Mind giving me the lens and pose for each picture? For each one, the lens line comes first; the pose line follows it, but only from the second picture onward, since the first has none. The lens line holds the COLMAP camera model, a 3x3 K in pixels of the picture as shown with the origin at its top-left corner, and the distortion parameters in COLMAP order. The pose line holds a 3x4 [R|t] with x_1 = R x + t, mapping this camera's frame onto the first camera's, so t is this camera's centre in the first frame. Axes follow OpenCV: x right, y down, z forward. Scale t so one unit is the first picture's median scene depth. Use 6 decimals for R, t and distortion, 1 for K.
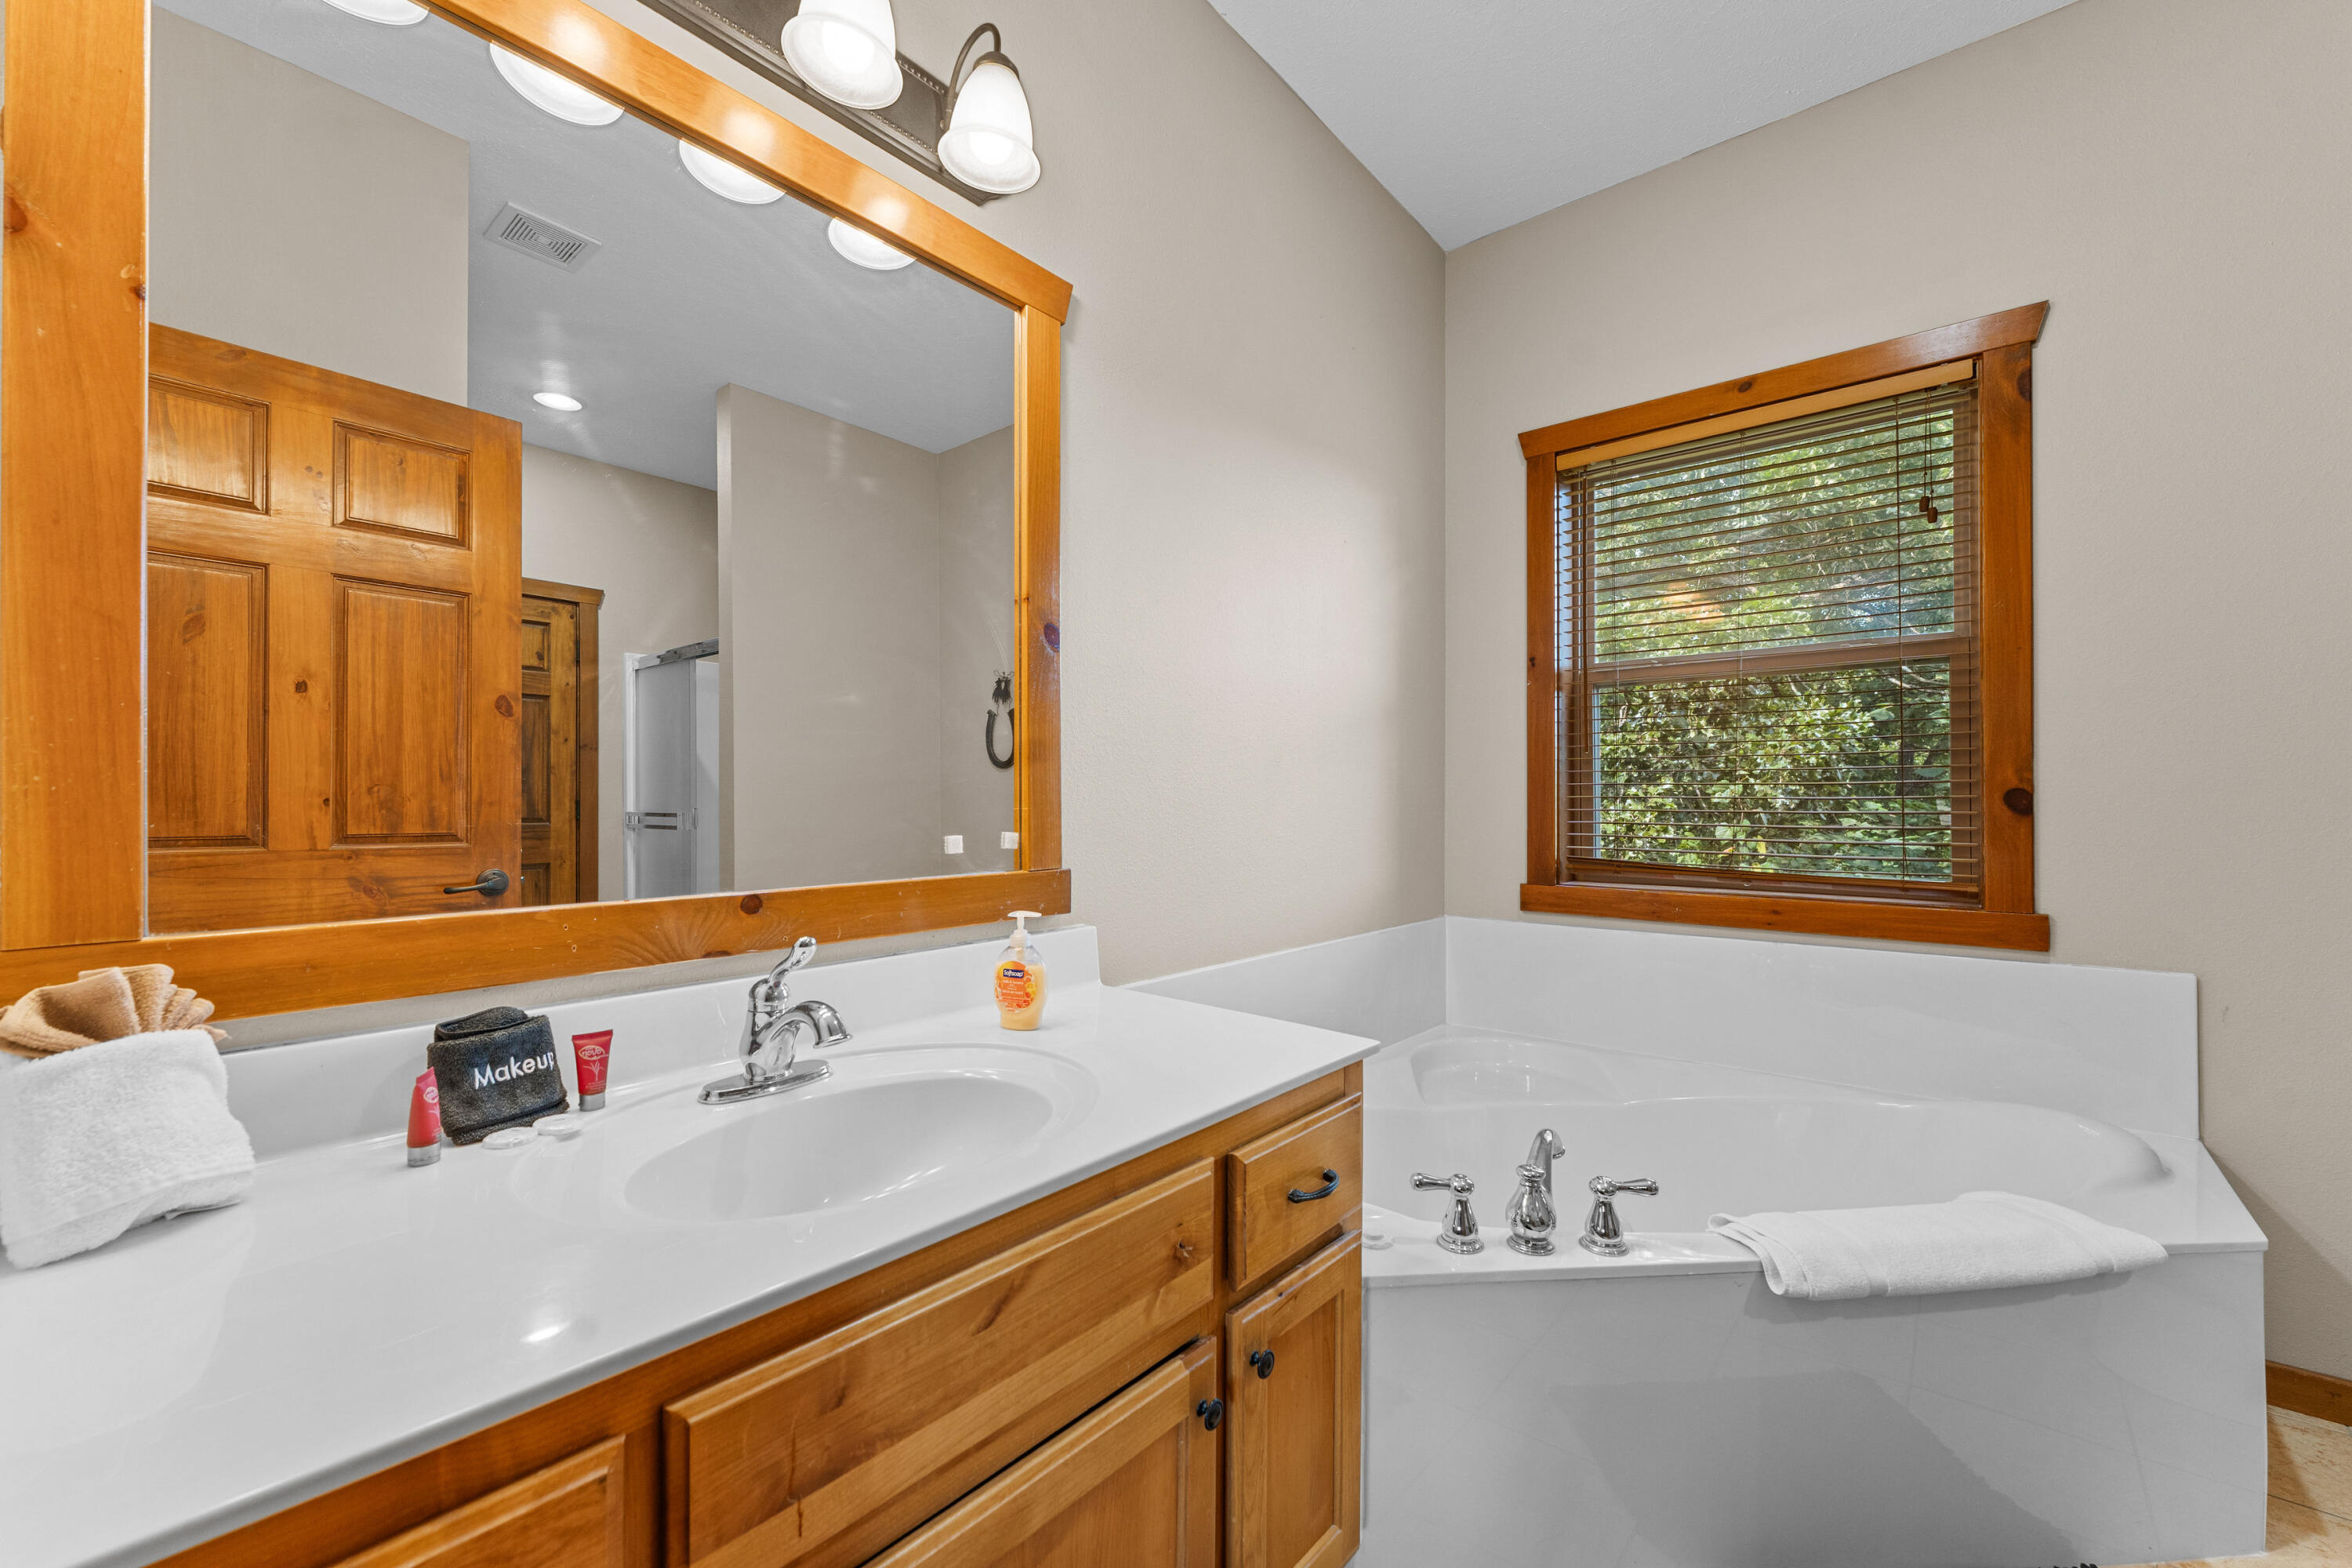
lens RADIAL K [[942.6, 0, 1187.9], [0, 942.6, 795.3], [0, 0, 1]] dist [-0.000285, -0.000023]
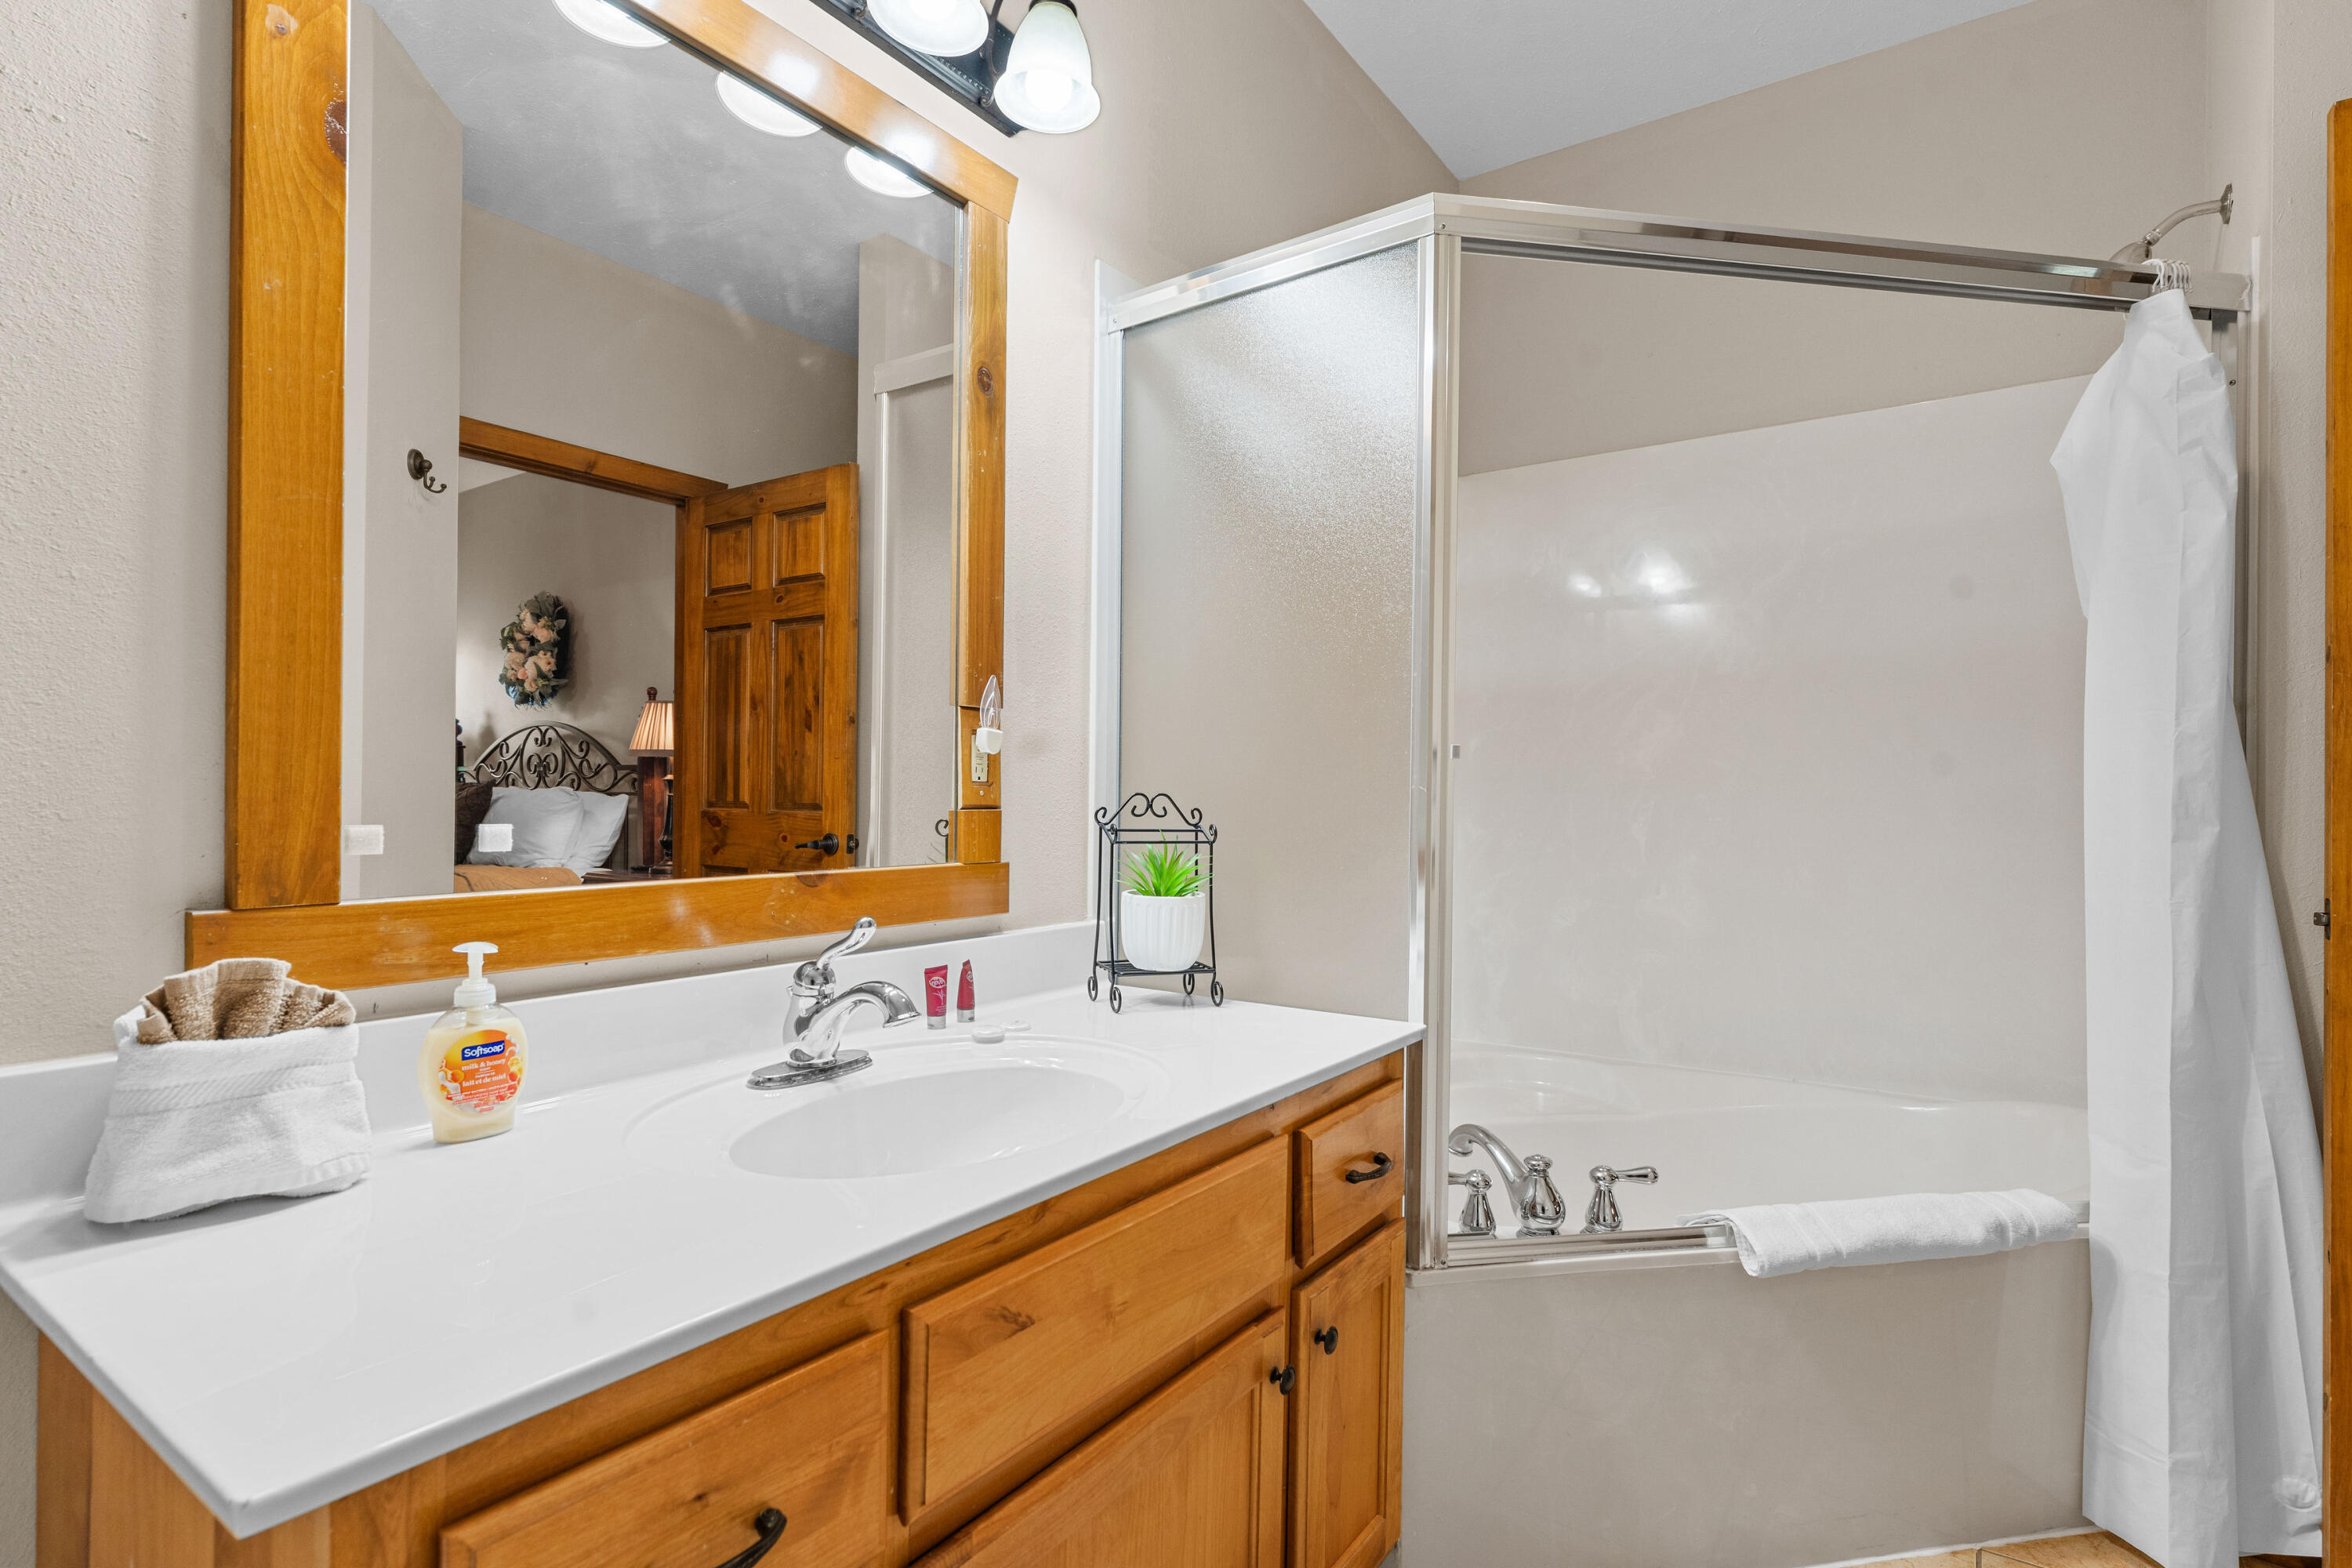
lens RADIAL K [[1151.4, 0, 1170.6], [0, 1151.4, 796.3], [0, 0, 1]] dist [0.002410, 0.000029]
pose [[0.997363, 0.016035, 0.070776, -0.176456], [-0.017146, 0.999739, 0.015116, 0.000779], [-0.070515, -0.016289, 0.997378, -0.207181]]
